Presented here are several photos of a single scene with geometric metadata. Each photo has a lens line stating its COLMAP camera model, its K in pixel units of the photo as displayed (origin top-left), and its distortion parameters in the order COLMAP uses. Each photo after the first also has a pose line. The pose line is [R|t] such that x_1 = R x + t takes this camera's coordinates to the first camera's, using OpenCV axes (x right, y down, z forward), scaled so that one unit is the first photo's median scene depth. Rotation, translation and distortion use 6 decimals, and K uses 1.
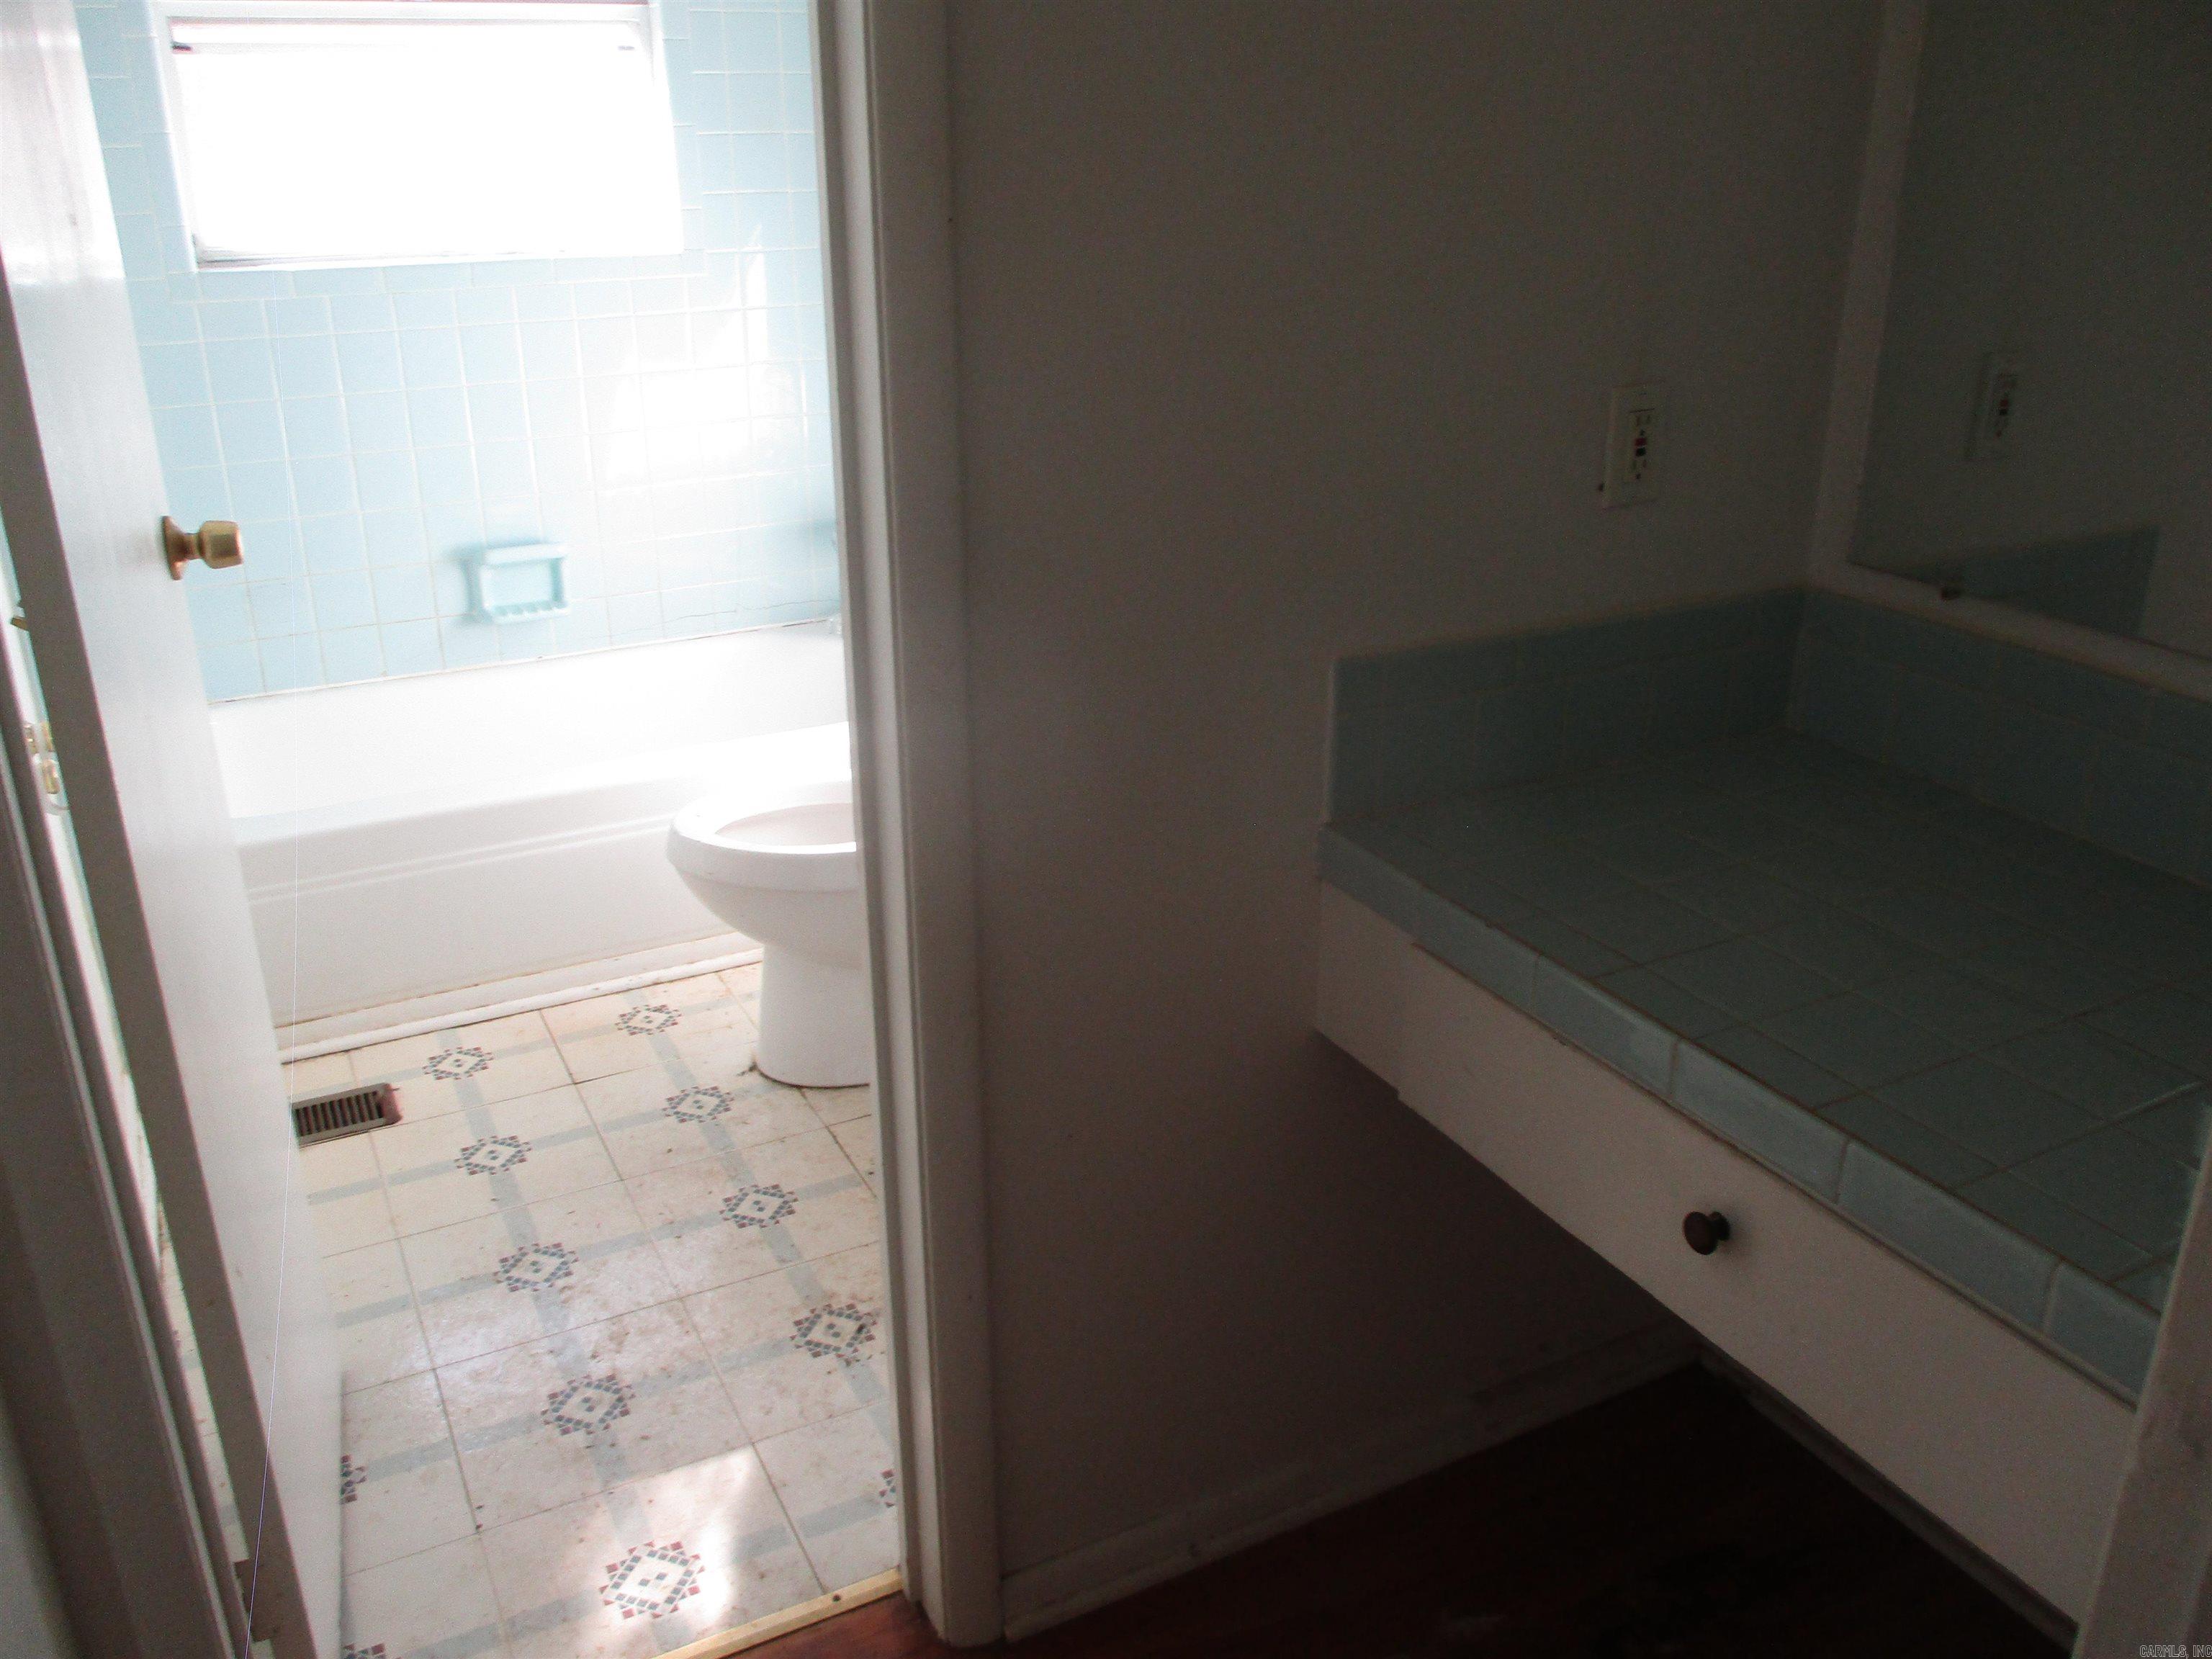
lens RADIAL K [[1821.0, 0, 1106.6], [0, 1821.0, 829.4], [0, 0, 1]] dist [-0.038840, 0.006262]
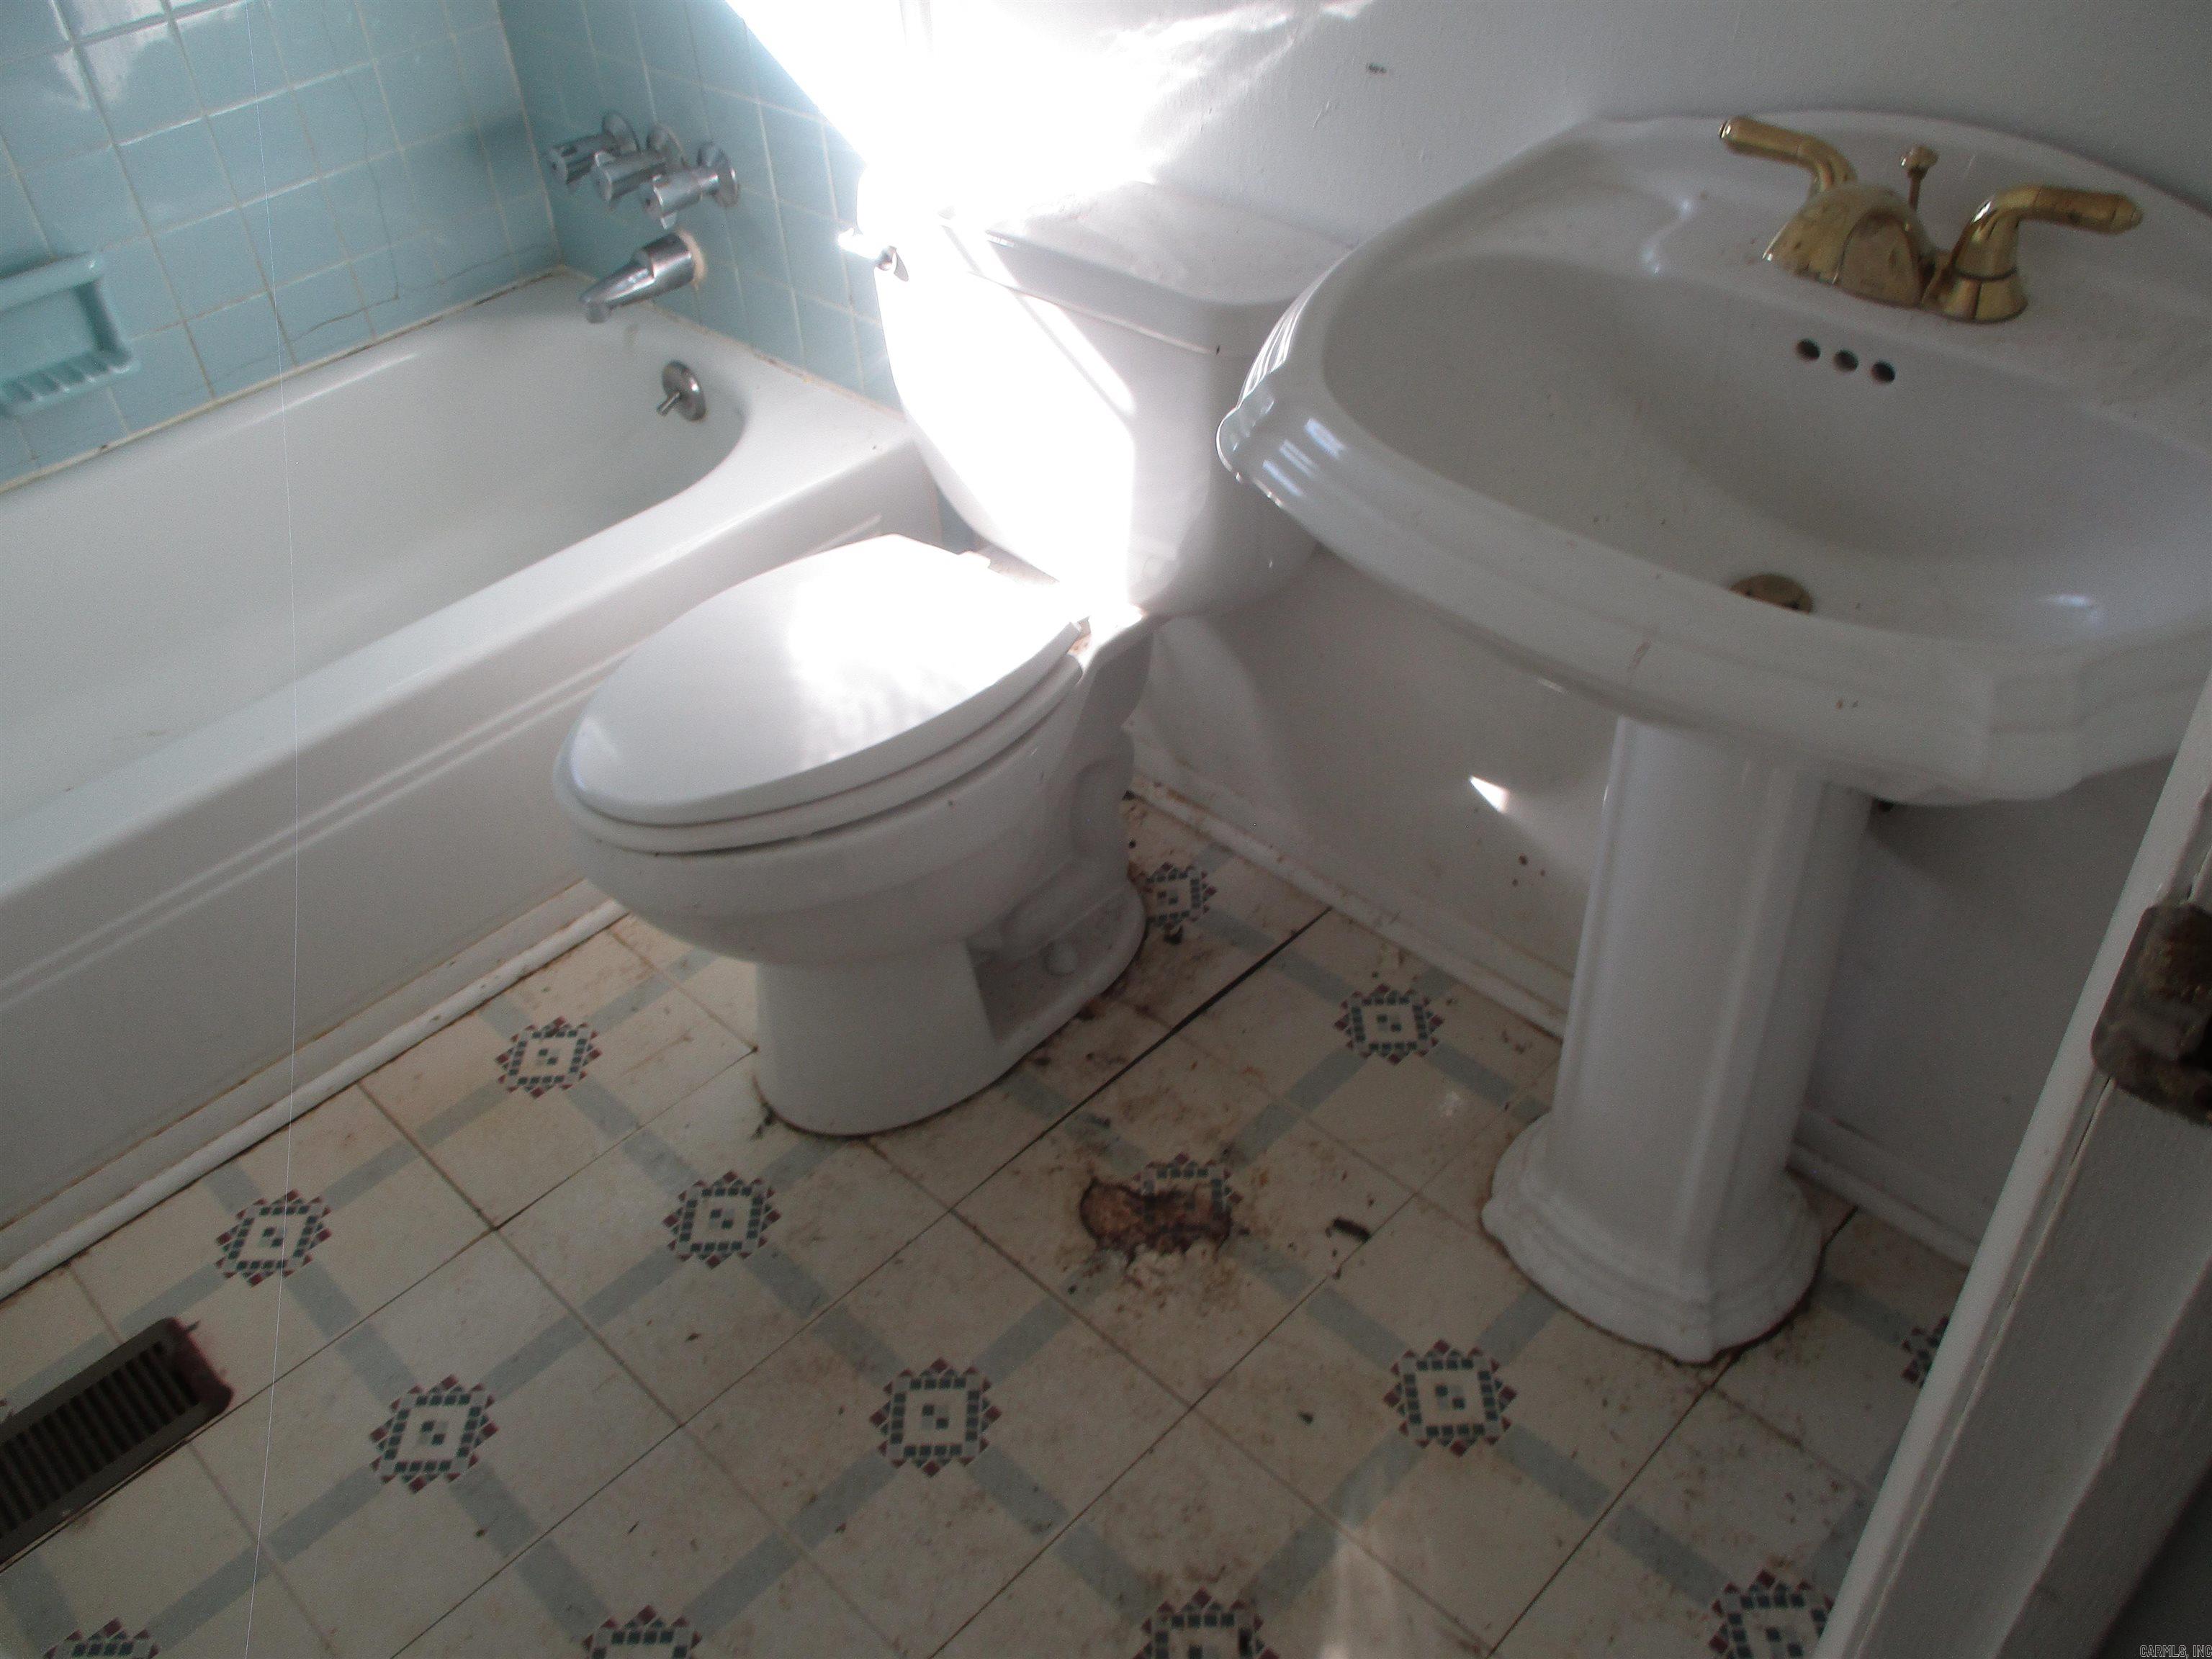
lens RADIAL K [[1821.0, 0, 1105.4], [0, 1821.0, 828.6], [0, 0, 1]] dist [-0.038840, 0.006262]
pose [[0.950360, -0.239496, 0.198638, -0.185905], [0.168473, 0.932792, 0.318616, -0.140266], [-0.261595, -0.269335, 0.926837, 0.420570]]
